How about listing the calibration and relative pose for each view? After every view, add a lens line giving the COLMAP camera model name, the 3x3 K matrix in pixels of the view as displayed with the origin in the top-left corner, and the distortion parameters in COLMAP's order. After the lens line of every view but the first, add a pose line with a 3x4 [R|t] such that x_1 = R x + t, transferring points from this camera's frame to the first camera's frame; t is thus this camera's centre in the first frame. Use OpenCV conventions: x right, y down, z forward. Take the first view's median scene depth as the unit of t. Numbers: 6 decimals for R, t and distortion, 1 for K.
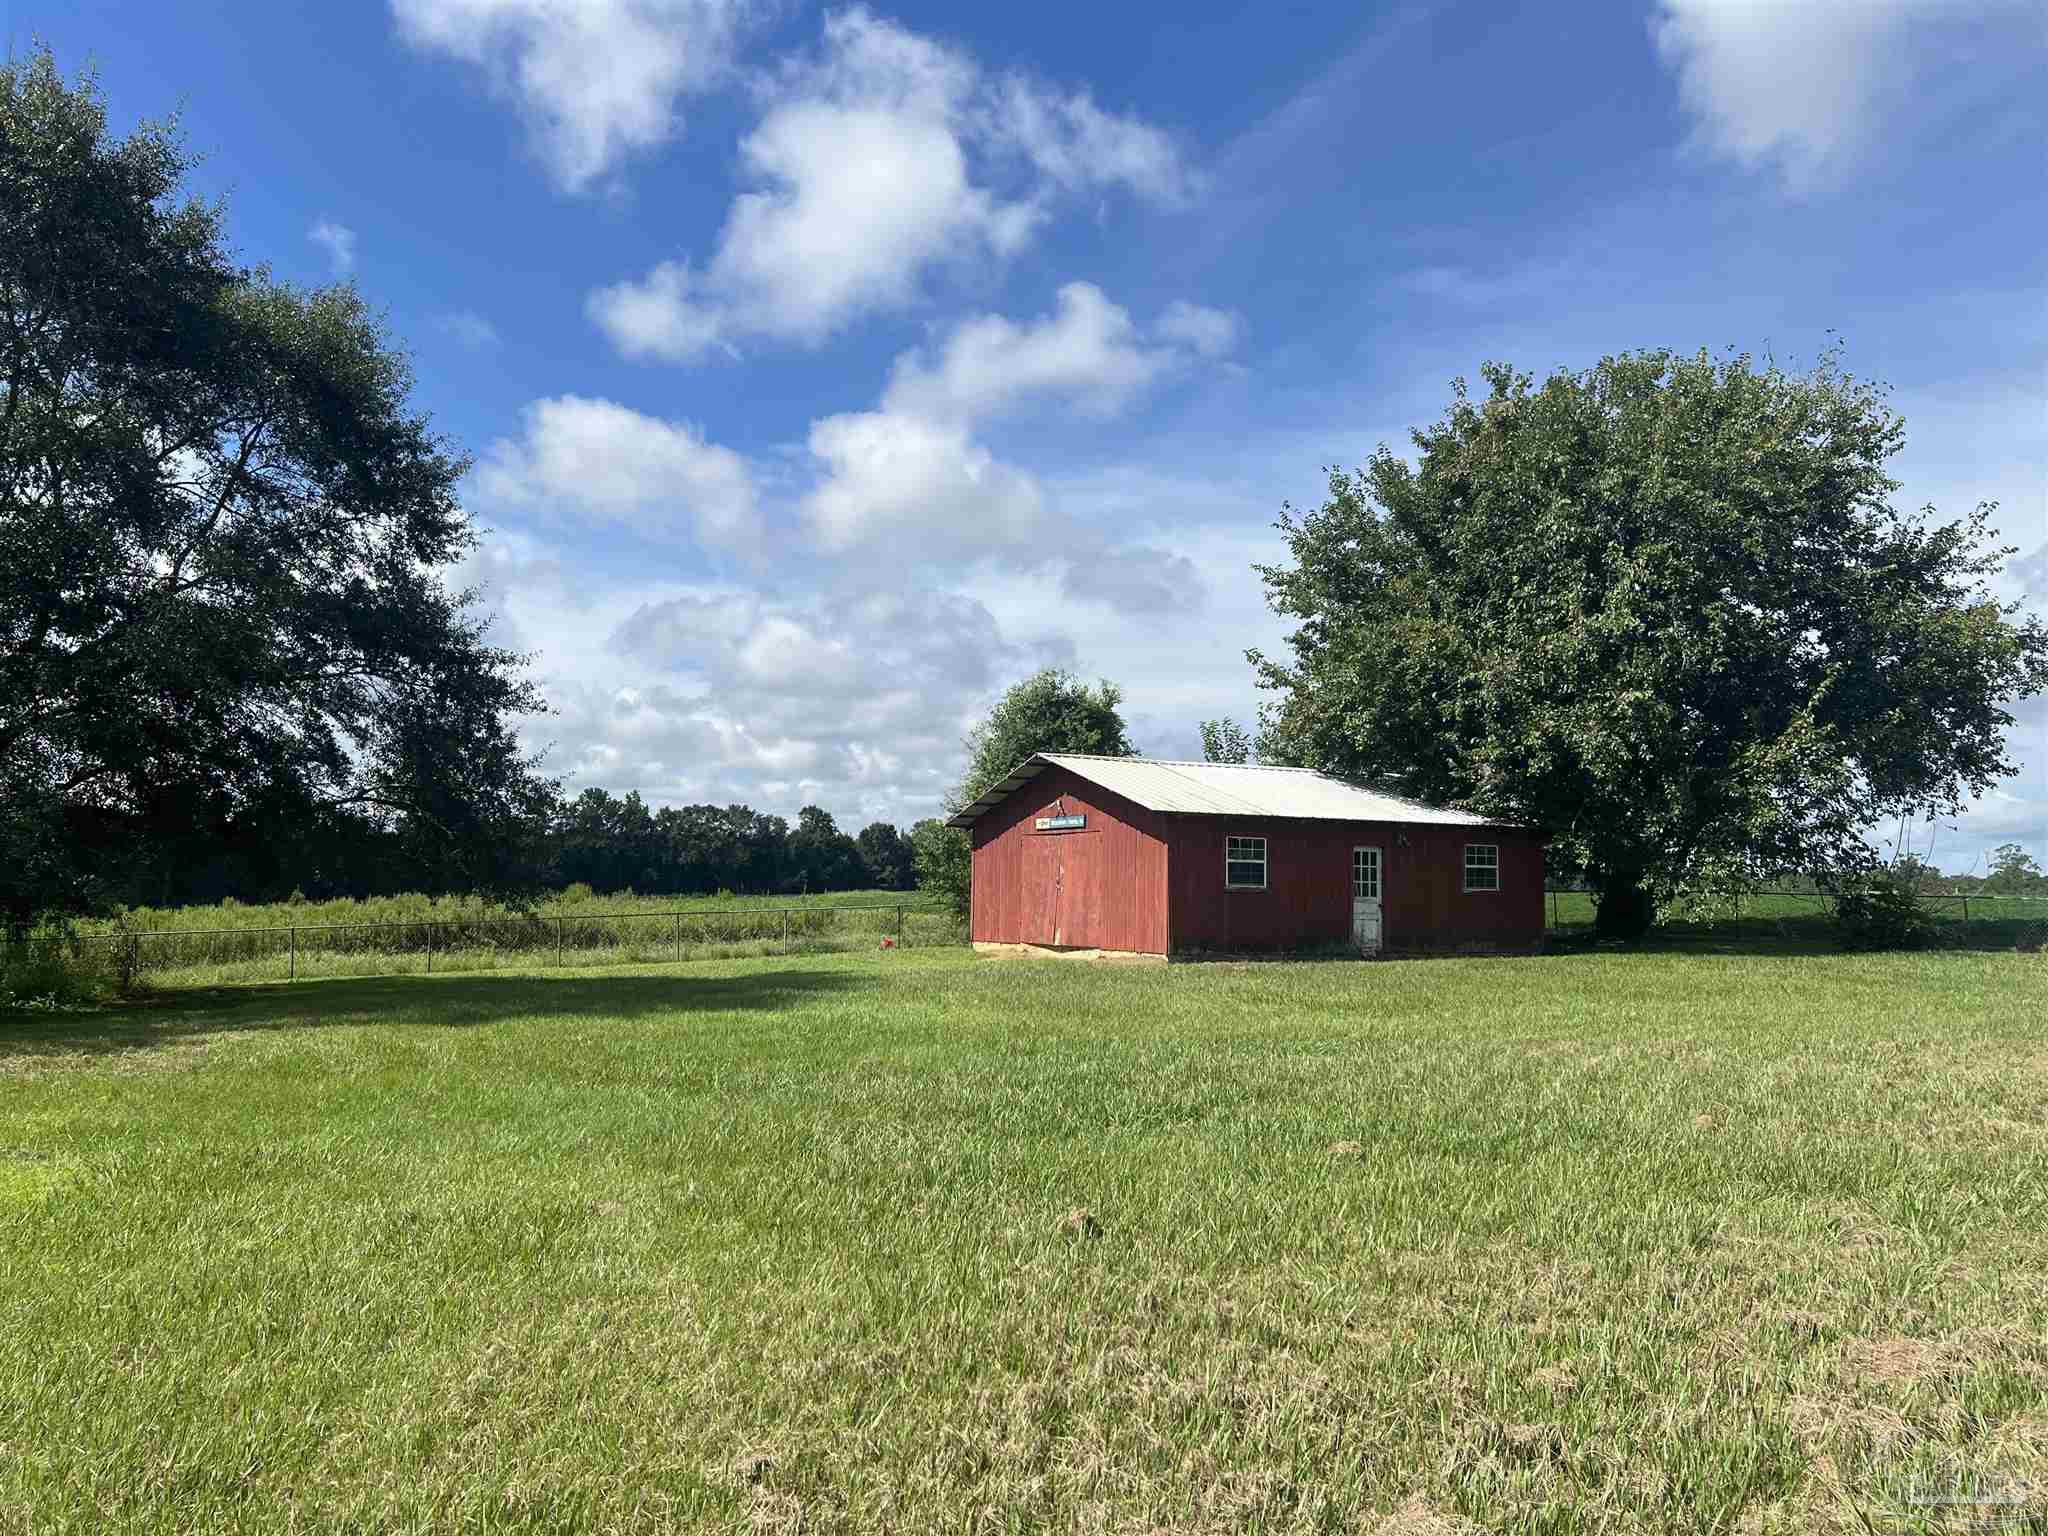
lens RADIAL K [[1536.7, 0, 1021.6], [0, 1536.7, 762.6], [0, 0, 1]] dist [0.002892, -0.002162]
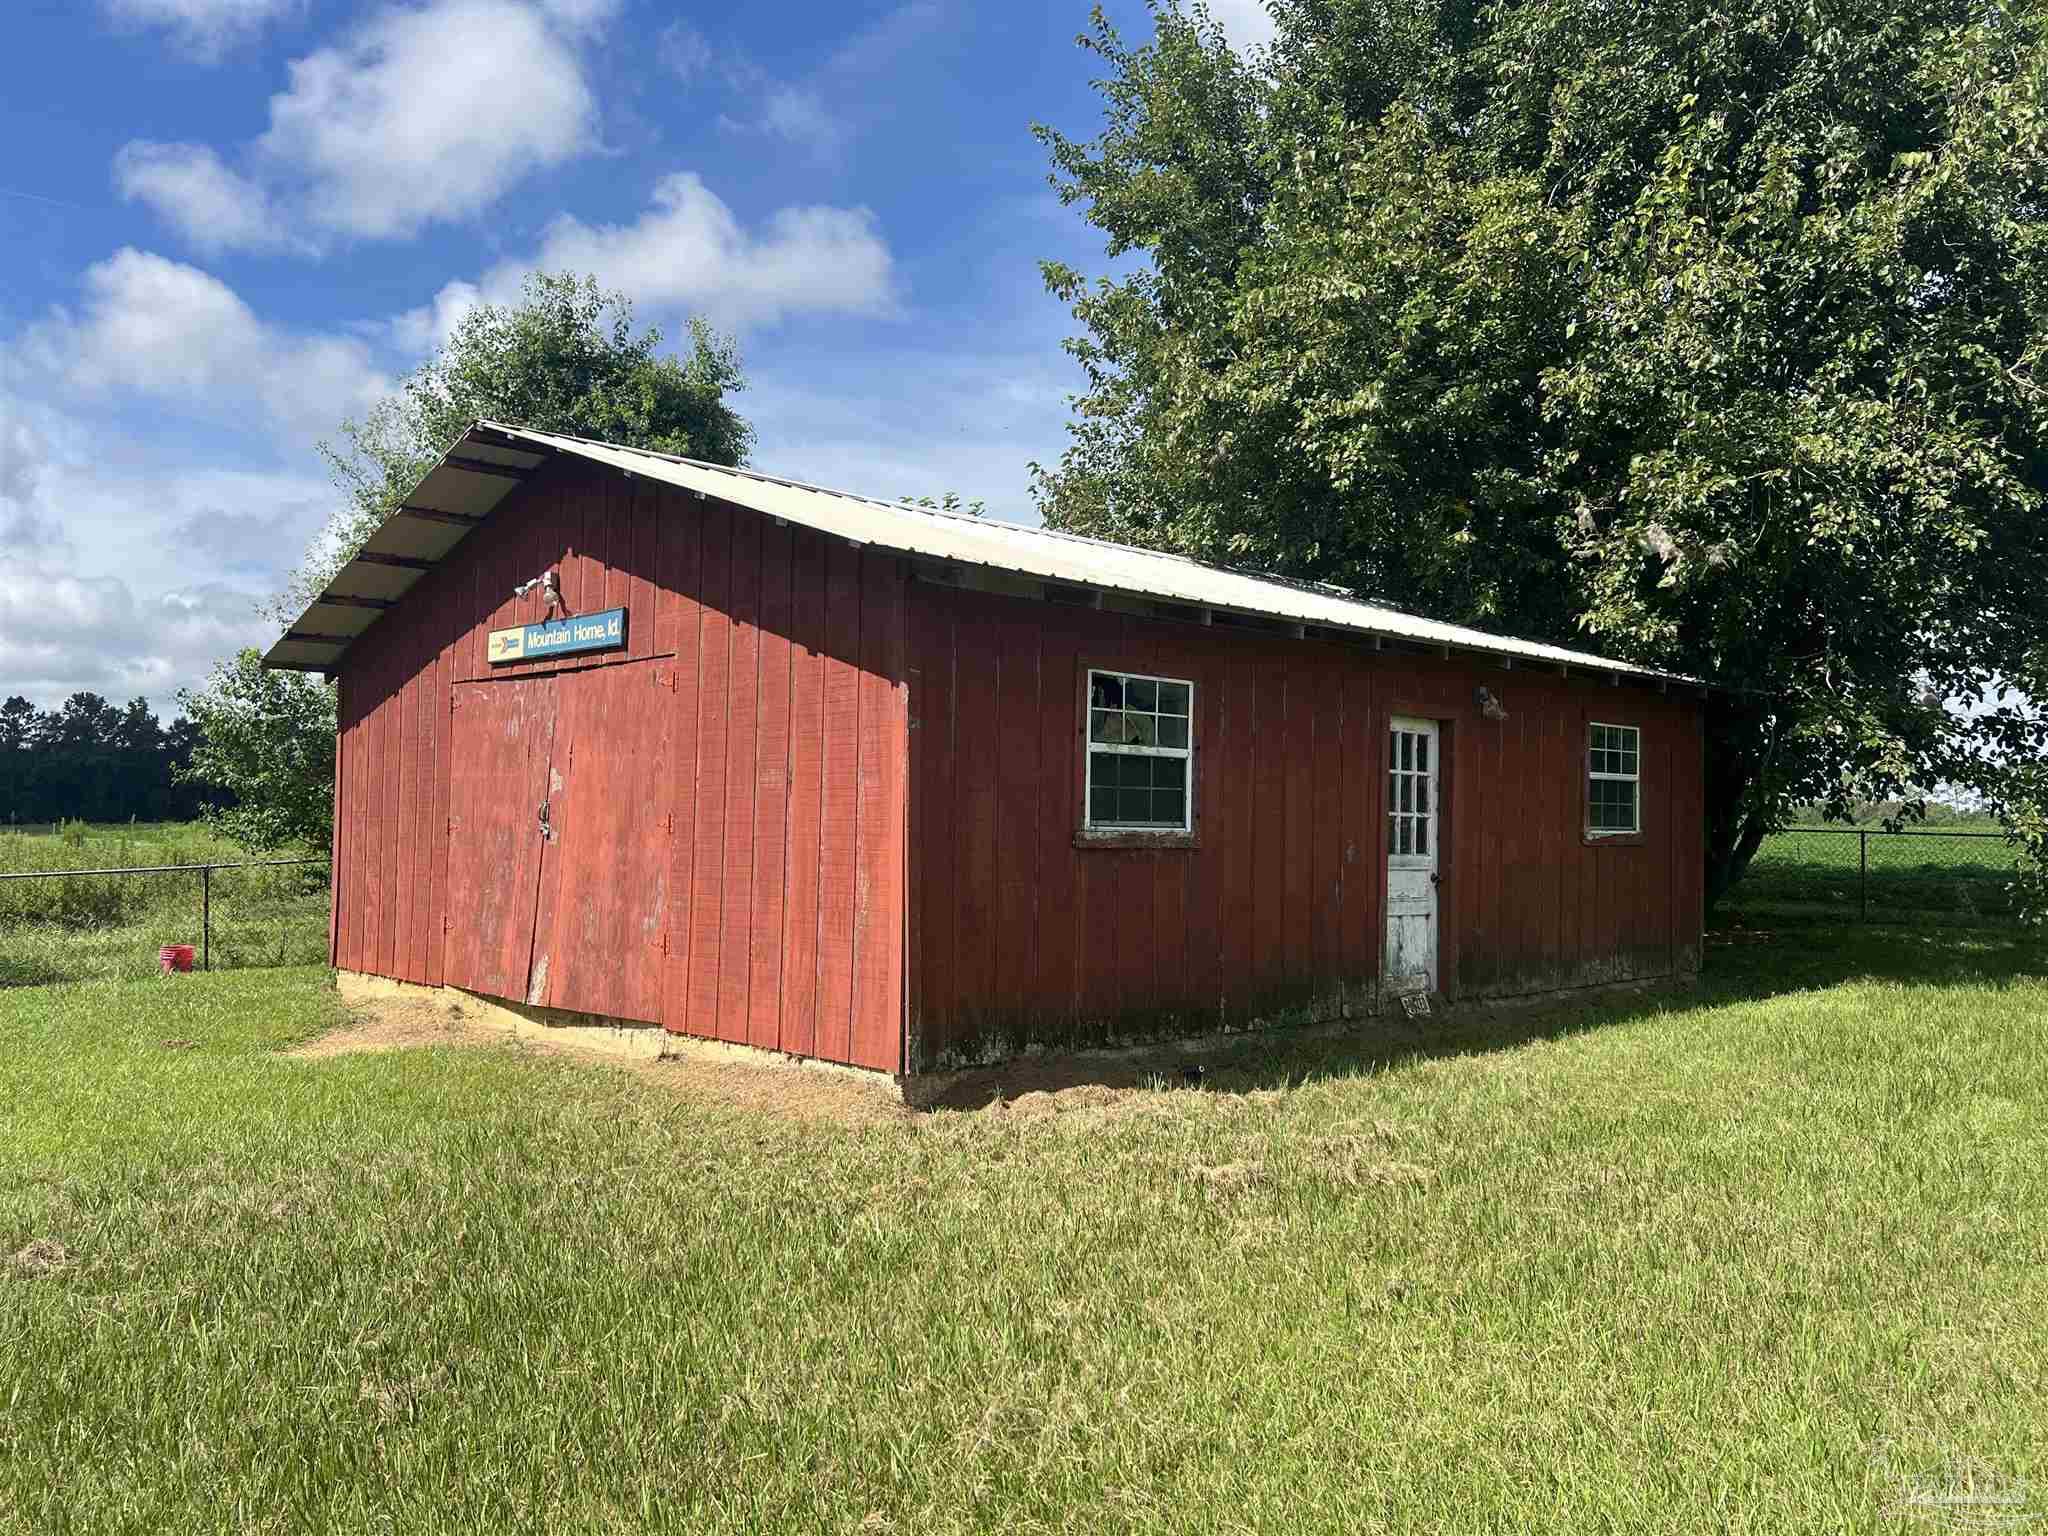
lens RADIAL K [[1536.7, 0, 1030.3], [0, 1536.7, 759.4], [0, 0, 1]] dist [0.002892, -0.002162]
pose [[0.967922, 0.007972, 0.251125, 0.042376], [-0.019736, 0.998820, 0.044364, 0.049076], [-0.250475, -0.047897, 0.966937, 0.656399]]
